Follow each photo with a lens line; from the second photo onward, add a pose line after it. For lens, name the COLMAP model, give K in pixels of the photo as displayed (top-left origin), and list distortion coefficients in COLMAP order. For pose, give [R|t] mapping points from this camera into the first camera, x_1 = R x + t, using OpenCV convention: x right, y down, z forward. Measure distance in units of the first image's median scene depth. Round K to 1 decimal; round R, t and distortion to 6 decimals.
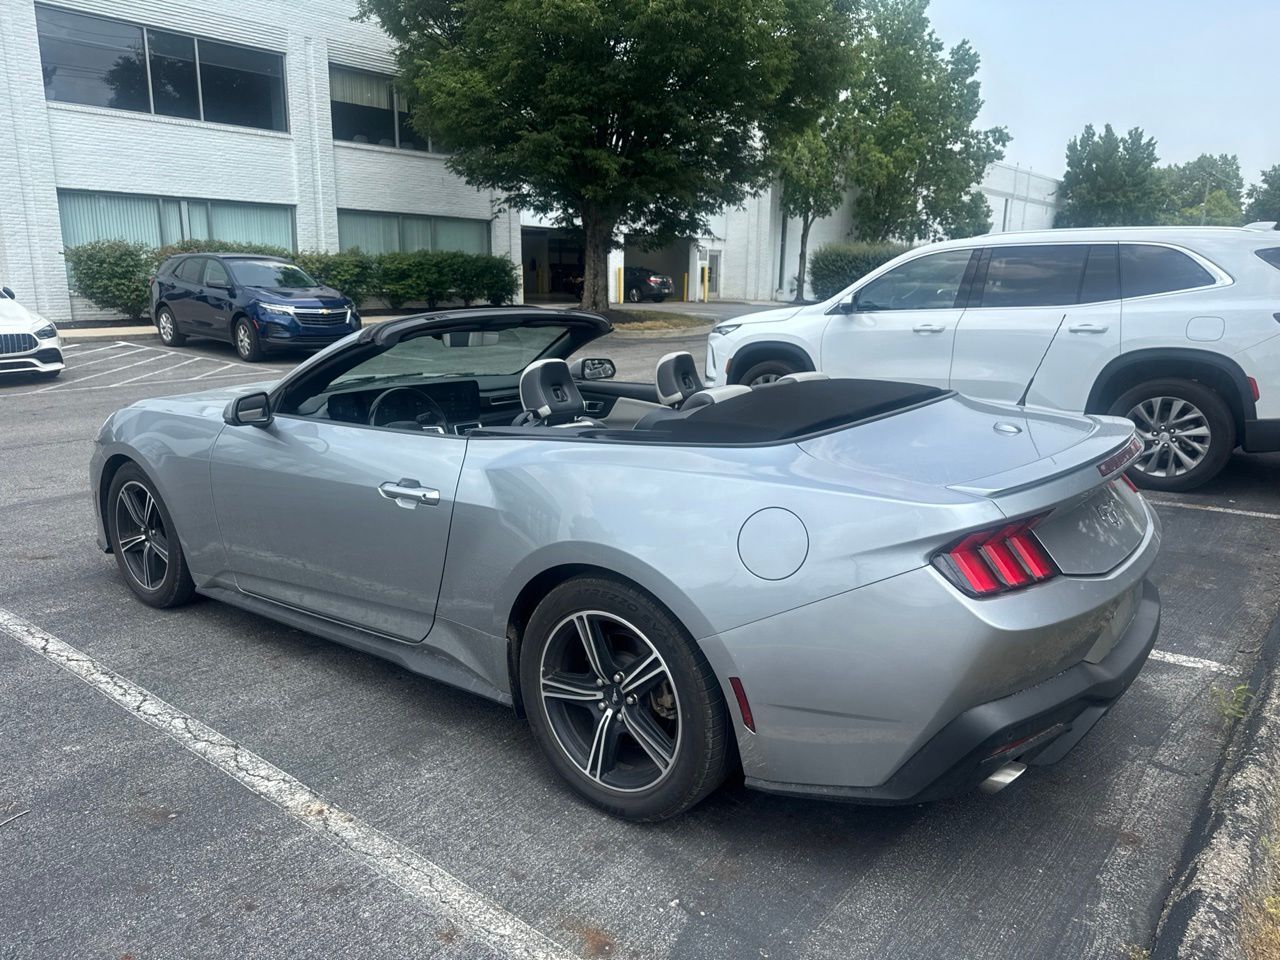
lens RADIAL K [[902.8, 0, 646.0], [0, 902.8, 487.2], [0, 0, 1]] dist [0.020189, -0.038341]
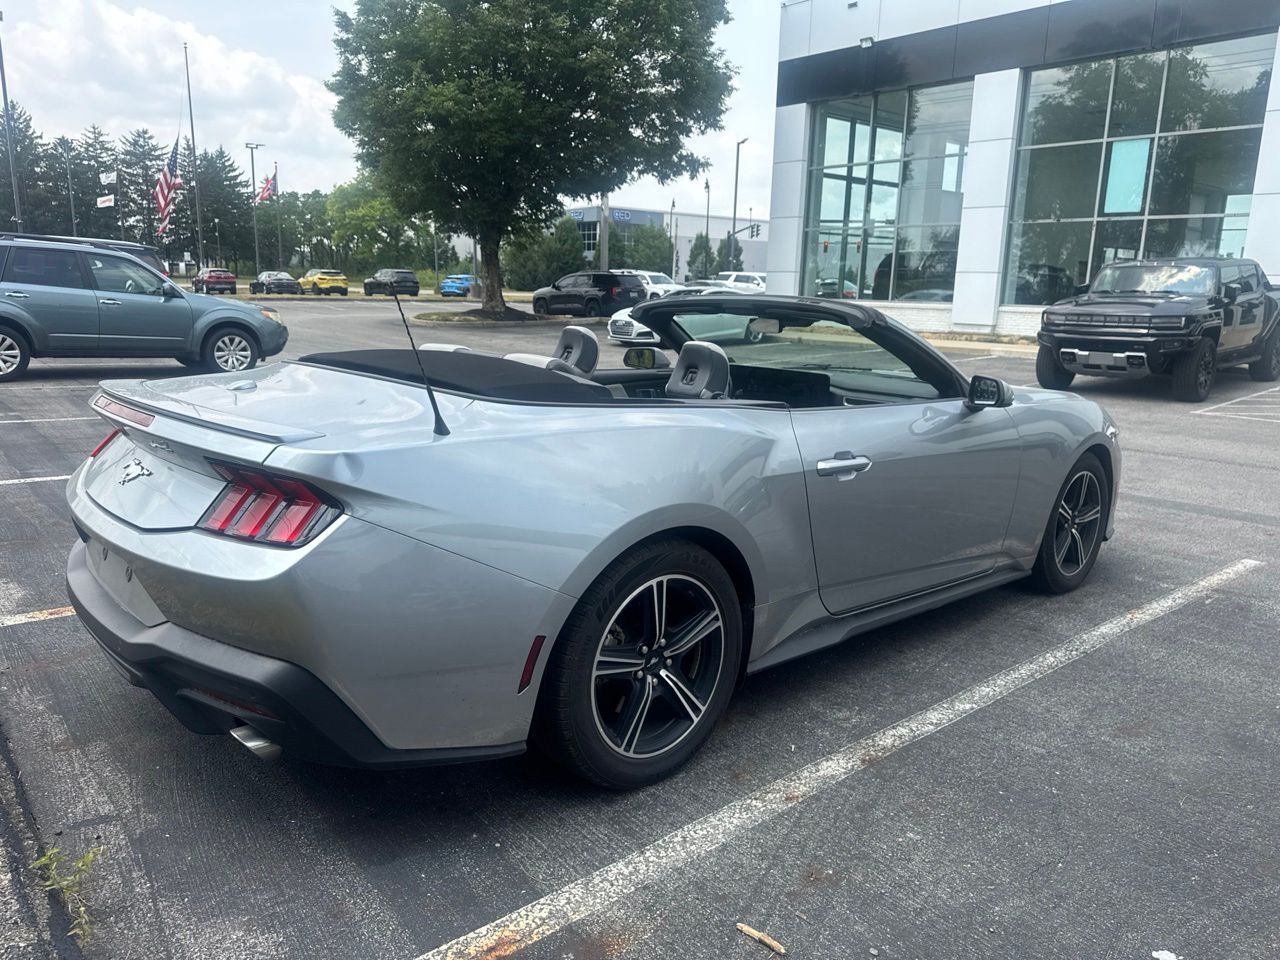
lens RADIAL K [[909.6, 0, 633.9], [0, 909.6, 478.0], [0, 0, 1]] dist [0.002475, -0.015096]
pose [[-0.184139, 0.181997, -0.965904, 0.179131], [-0.246909, 0.942631, 0.224683, -0.039782], [0.951383, 0.279863, -0.128638, 0.218651]]
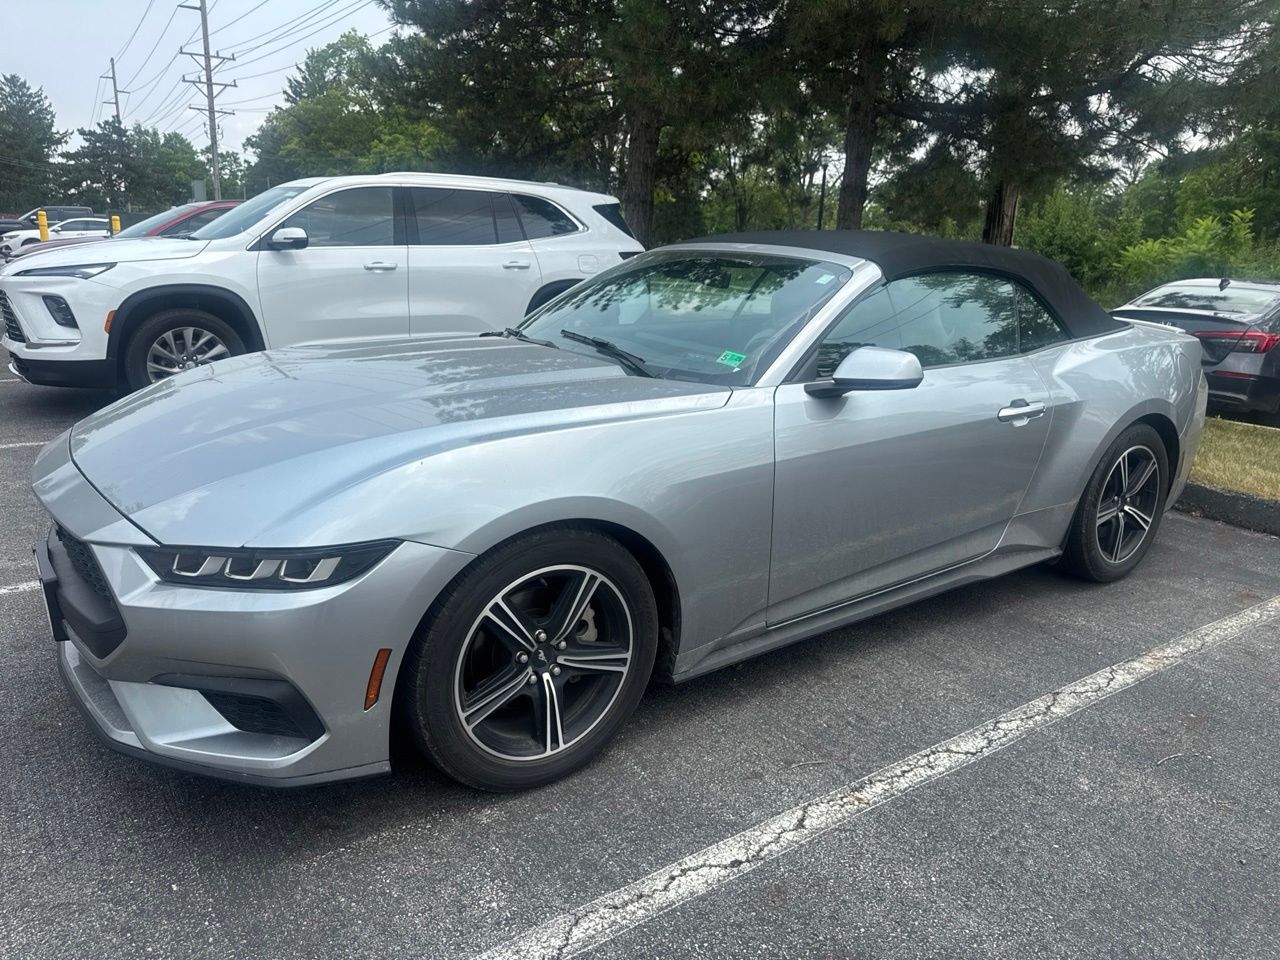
lens RADIAL K [[894.3, 0, 640.0], [0, 894.3, 480.0], [0, 0, 1]] dist [0.035789, -0.039898]
pose [[0.285549, -0.228184, 0.930803, -0.229313], [0.172299, 0.967639, 0.184357, -0.031408], [-0.942749, 0.107734, 0.315624, 0.173642]]
